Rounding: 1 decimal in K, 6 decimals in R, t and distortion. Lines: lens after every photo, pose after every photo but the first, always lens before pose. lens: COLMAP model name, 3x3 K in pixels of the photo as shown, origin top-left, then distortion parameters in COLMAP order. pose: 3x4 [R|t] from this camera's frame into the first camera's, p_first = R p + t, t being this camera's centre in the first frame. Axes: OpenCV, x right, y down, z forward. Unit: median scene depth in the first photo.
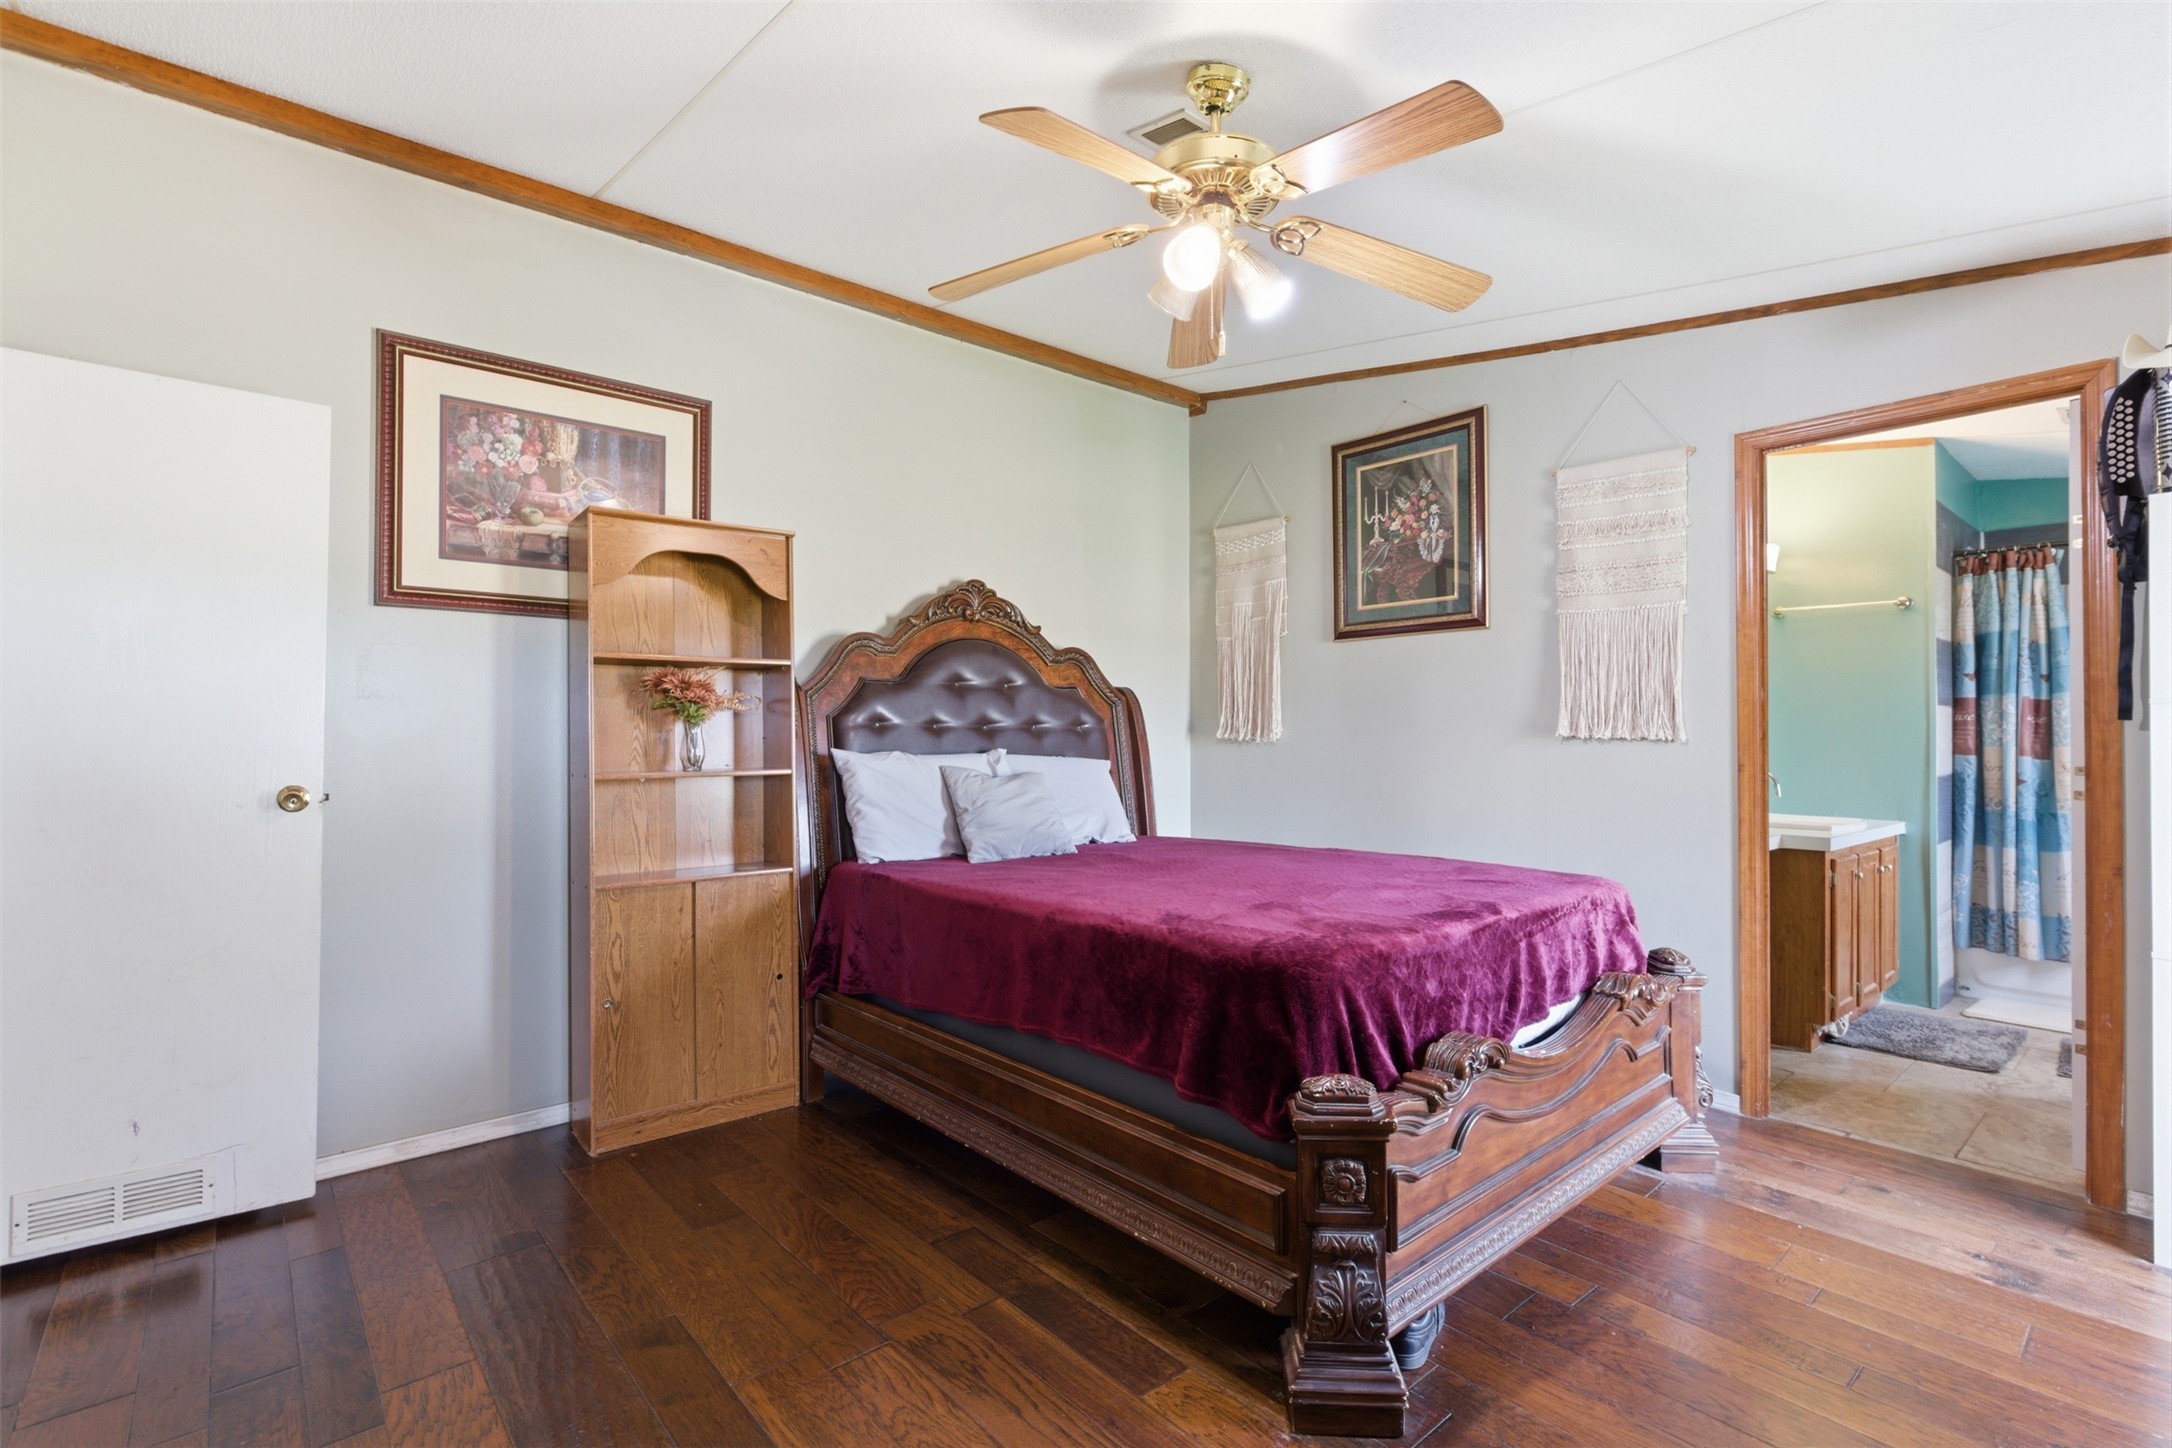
lens RADIAL K [[1000.0, 0, 1078.9], [0, 1000.0, 725.3], [0, 0, 1]] dist [0.002093, 0.000240]
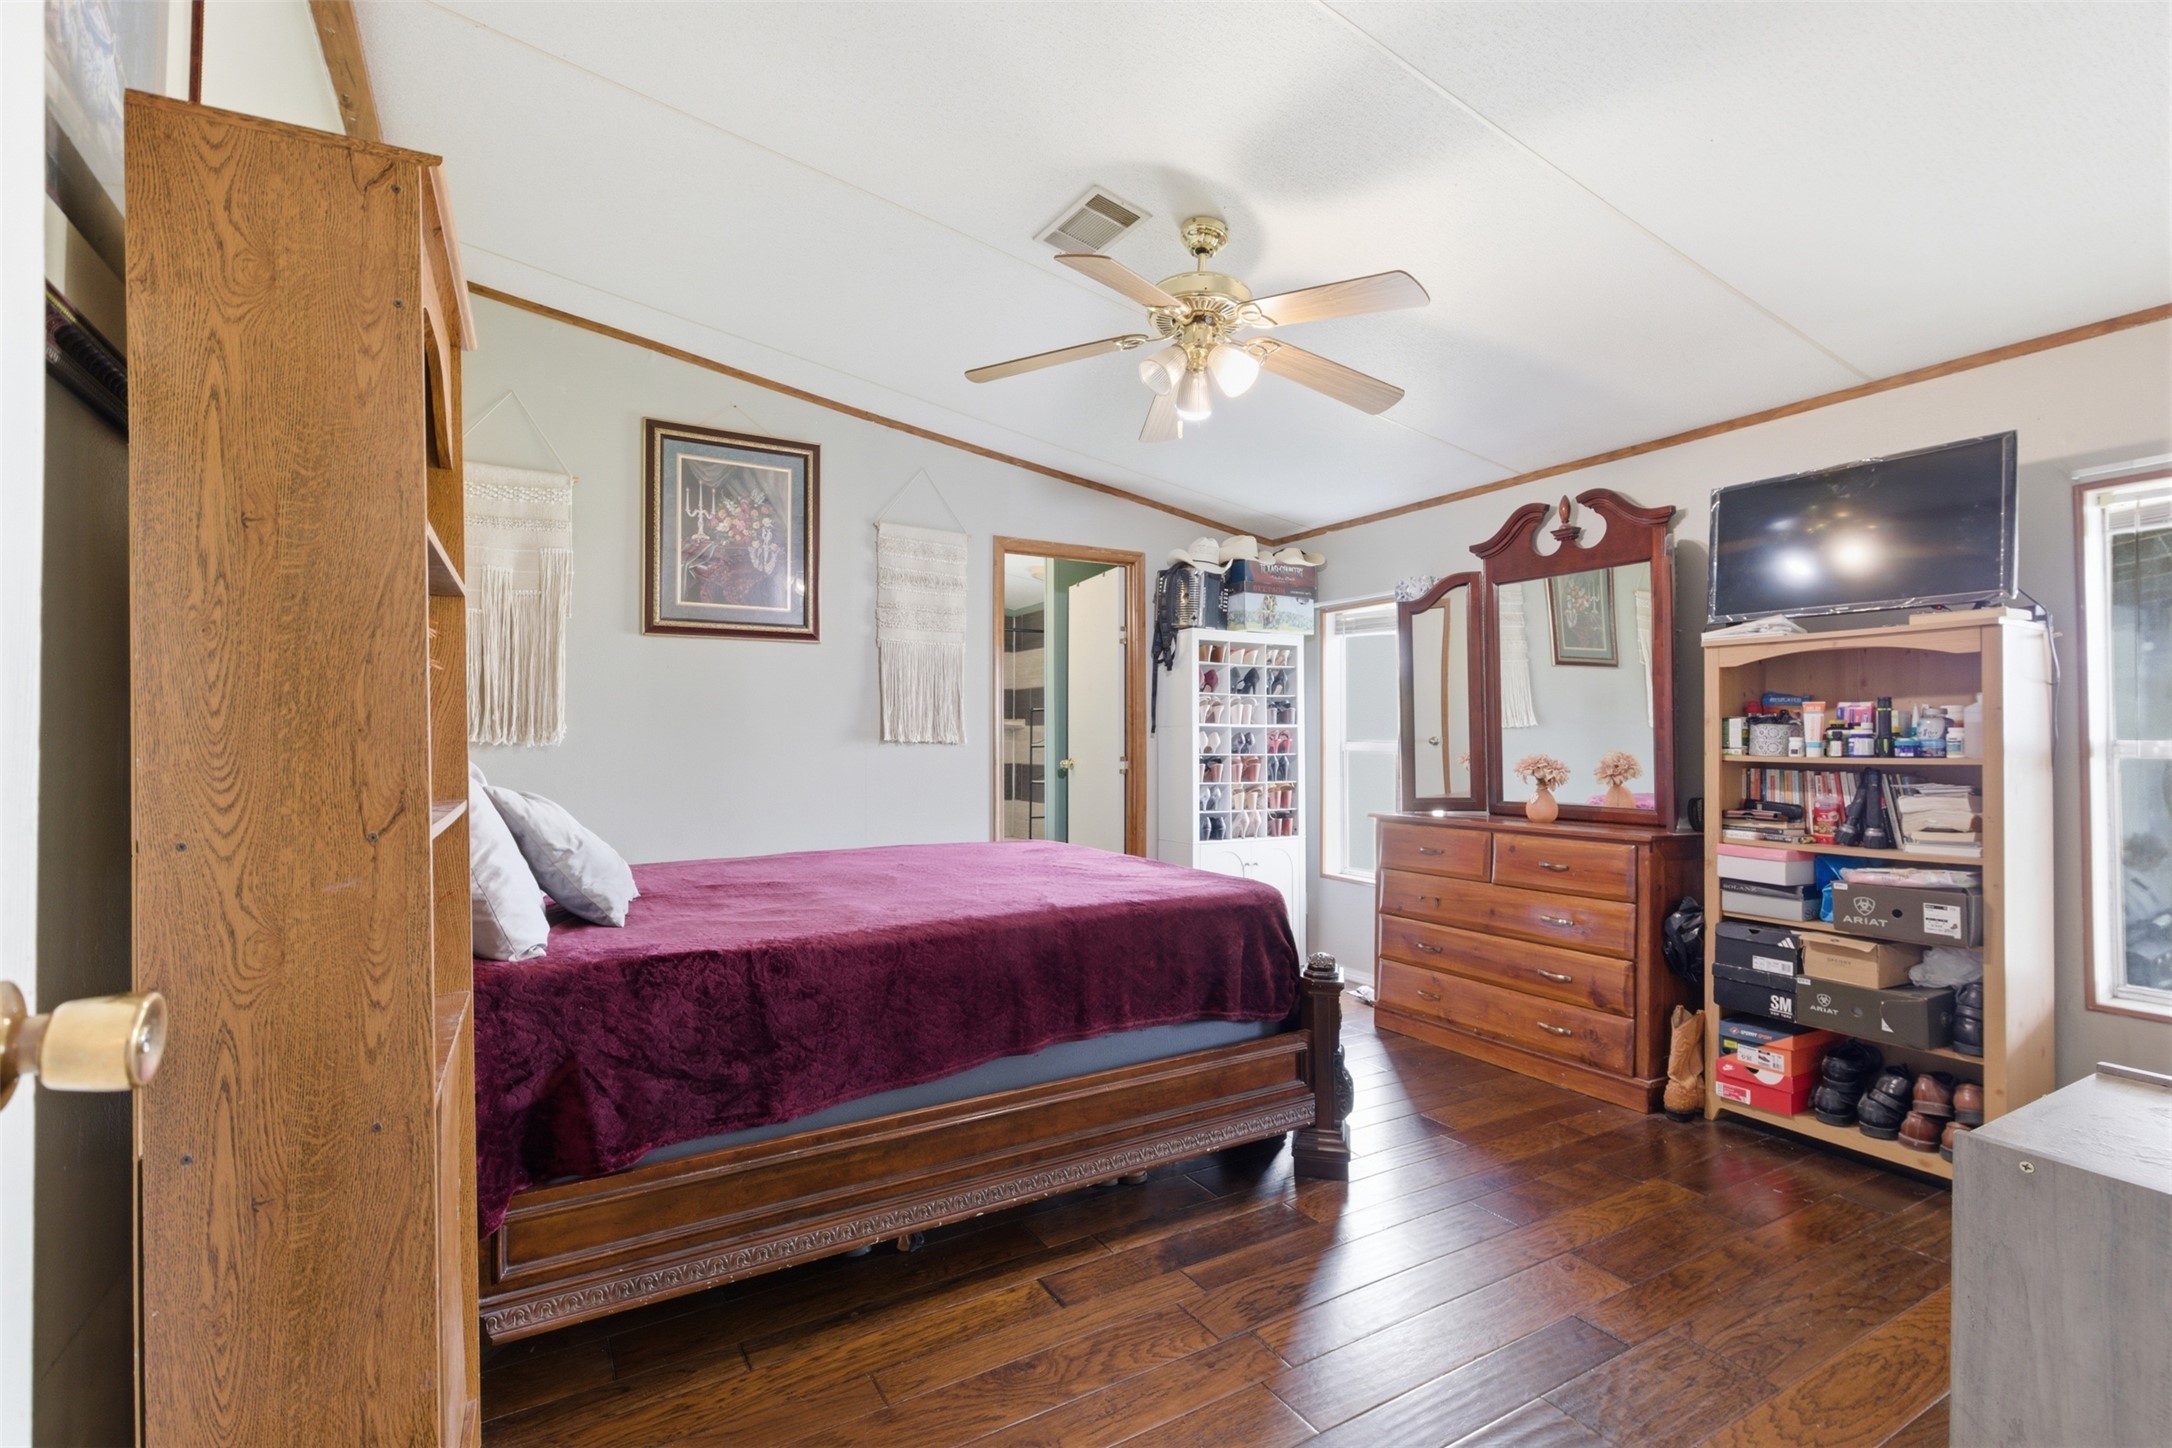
lens RADIAL K [[1000.0, 0, 1078.9], [0, 1000.0, 725.3], [0, 0, 1]] dist [0.002093, 0.000240]
pose [[0.165653, 0.014968, 0.986070, -0.615441], [-0.010321, 0.999856, -0.013443, 0.006401], [-0.986130, -0.007950, 0.165784, 0.501926]]
